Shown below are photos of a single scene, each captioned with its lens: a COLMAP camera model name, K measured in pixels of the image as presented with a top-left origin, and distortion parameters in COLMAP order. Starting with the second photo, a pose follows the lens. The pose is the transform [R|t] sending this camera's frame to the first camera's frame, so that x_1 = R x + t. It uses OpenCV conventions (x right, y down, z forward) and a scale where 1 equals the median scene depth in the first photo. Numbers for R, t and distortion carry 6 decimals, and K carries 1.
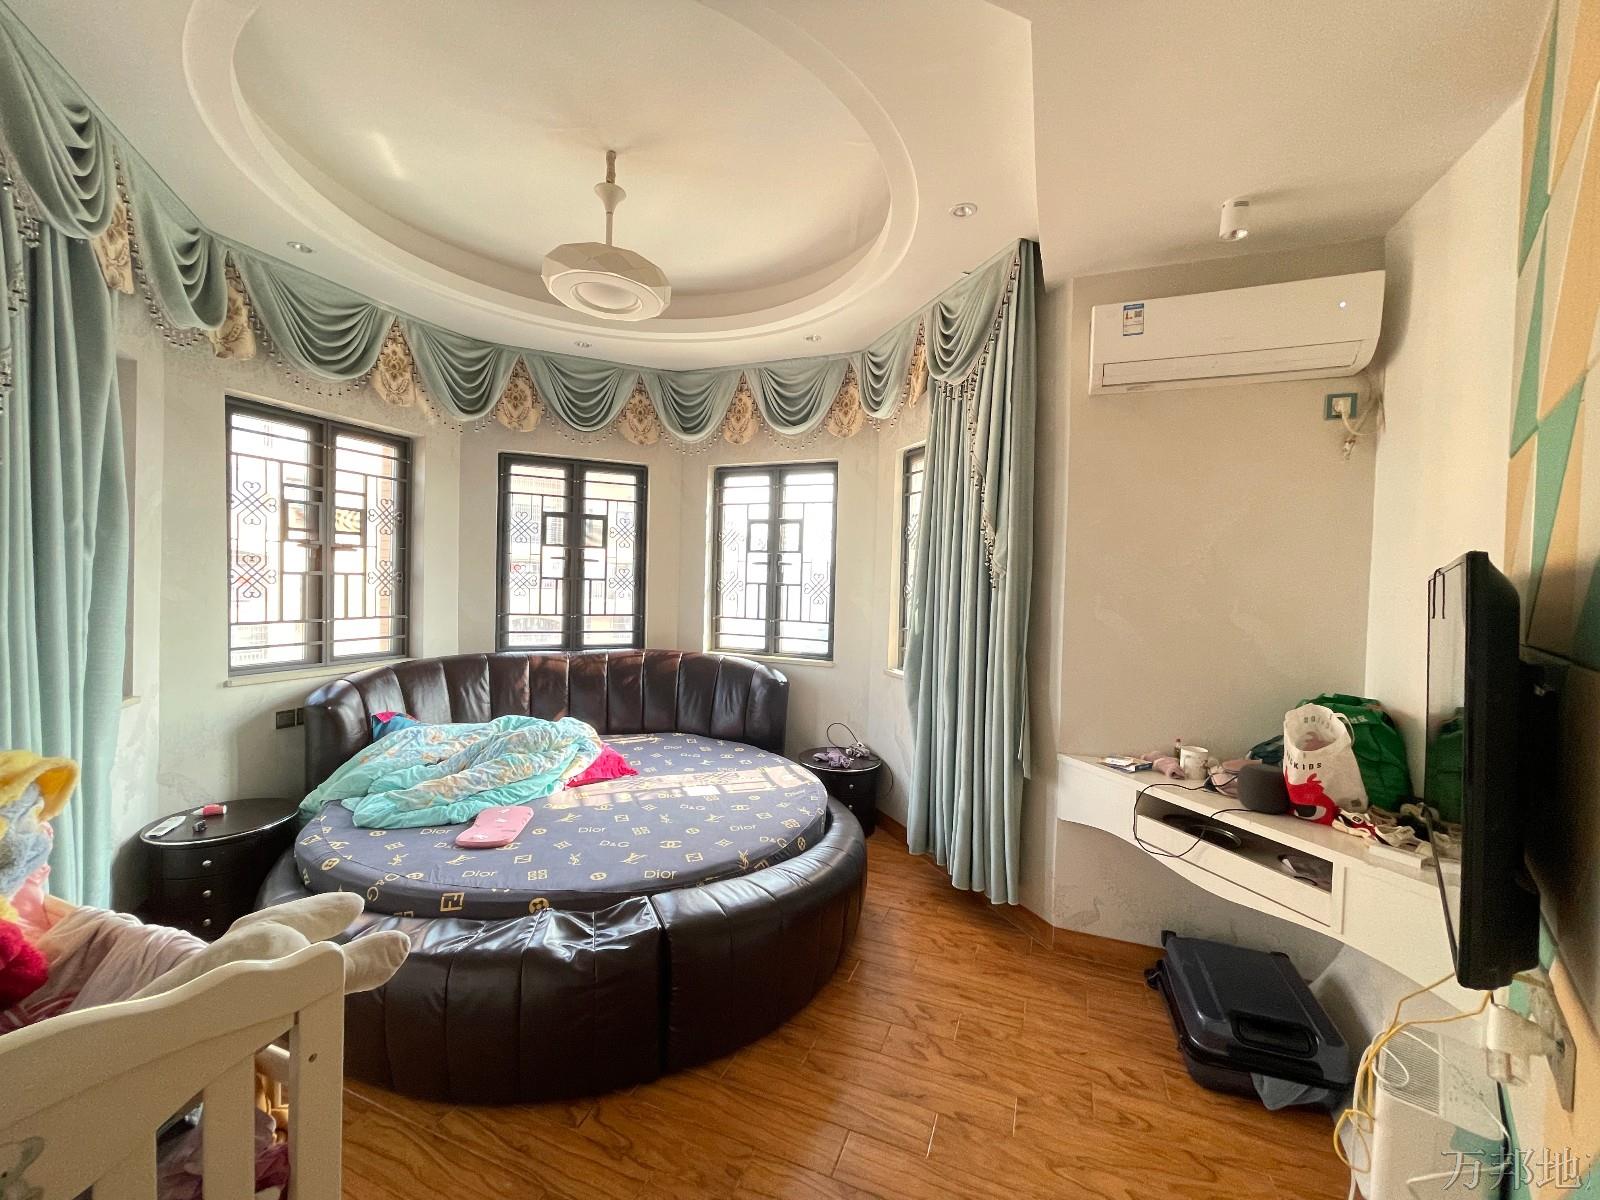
lens RADIAL K [[659.3, 0, 800.0], [0, 659.3, 600.0], [0, 0, 1]] dist [-0.000606, 0.010232]
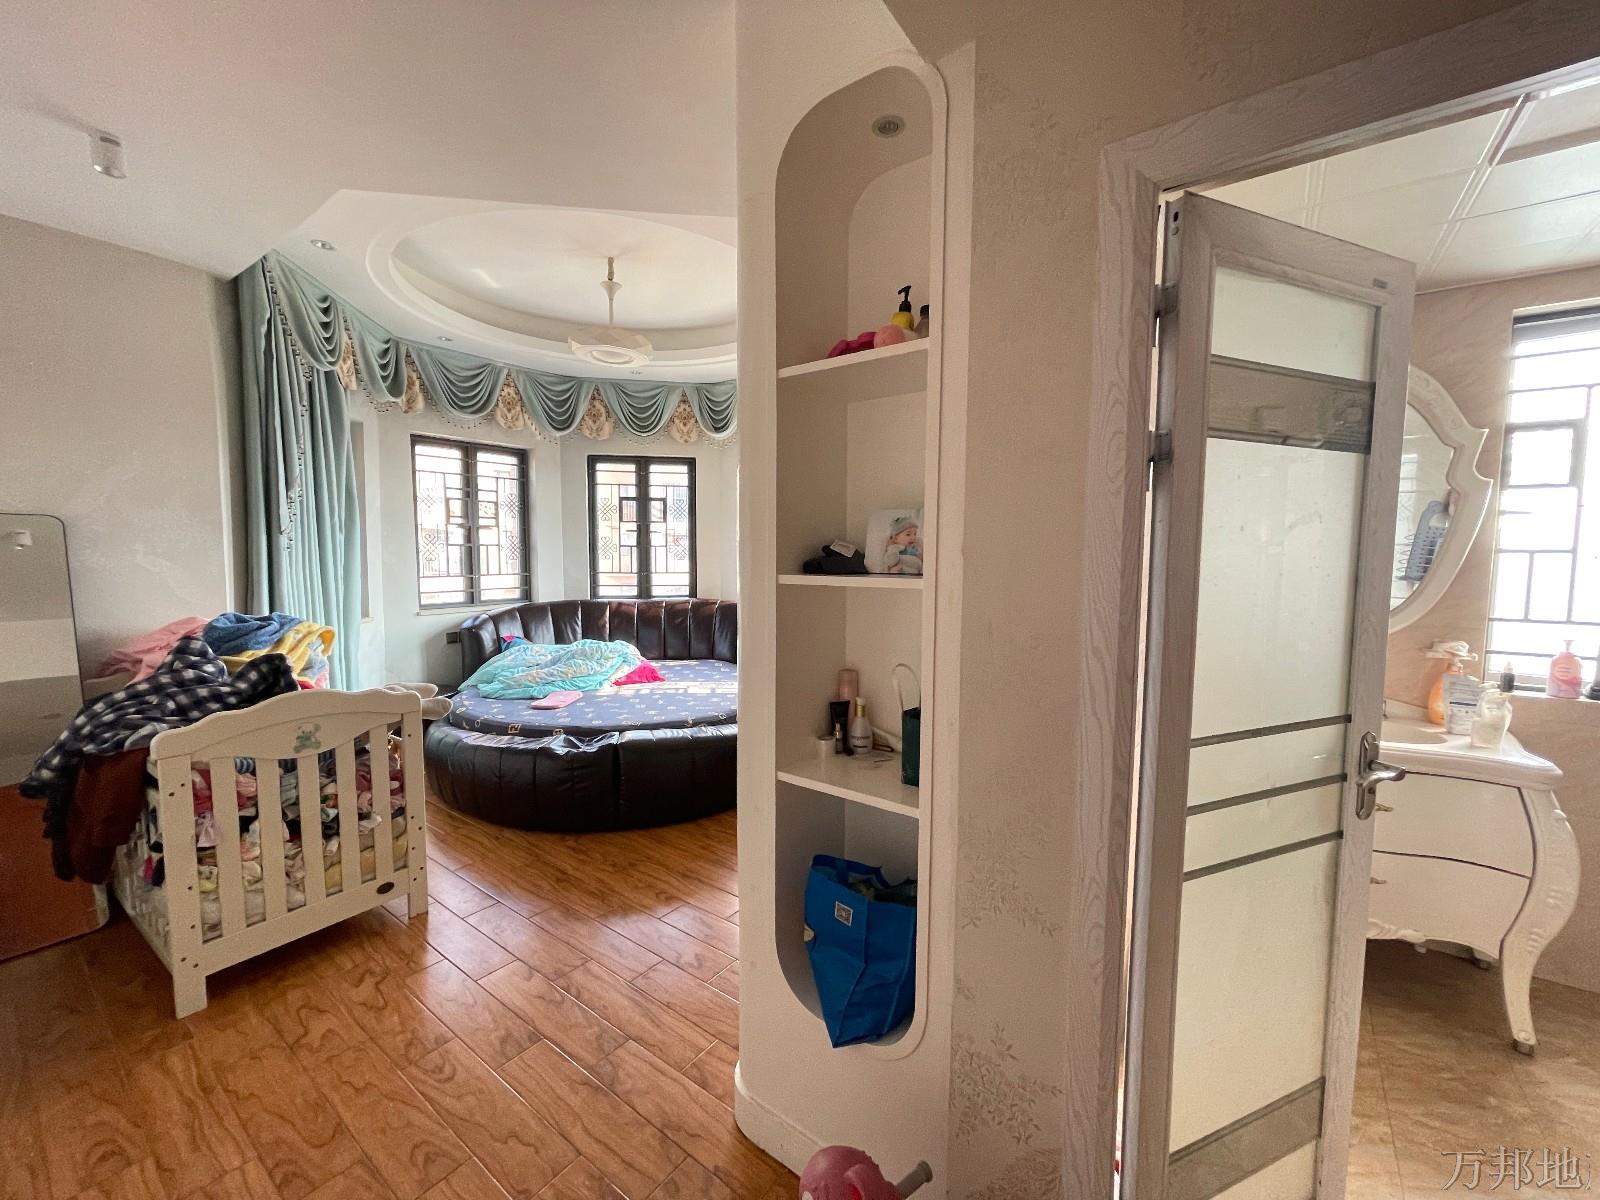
lens RADIAL K [[645.6, 0, 800.0], [0, 645.6, 600.0], [0, 0, 1]] dist [-0.001052, -0.000145]
pose [[0.972838, -0.003507, -0.231459, 0.338340], [0.014285, 0.998889, 0.044907, 0.028995], [0.231044, -0.046994, 0.971808, -0.262644]]
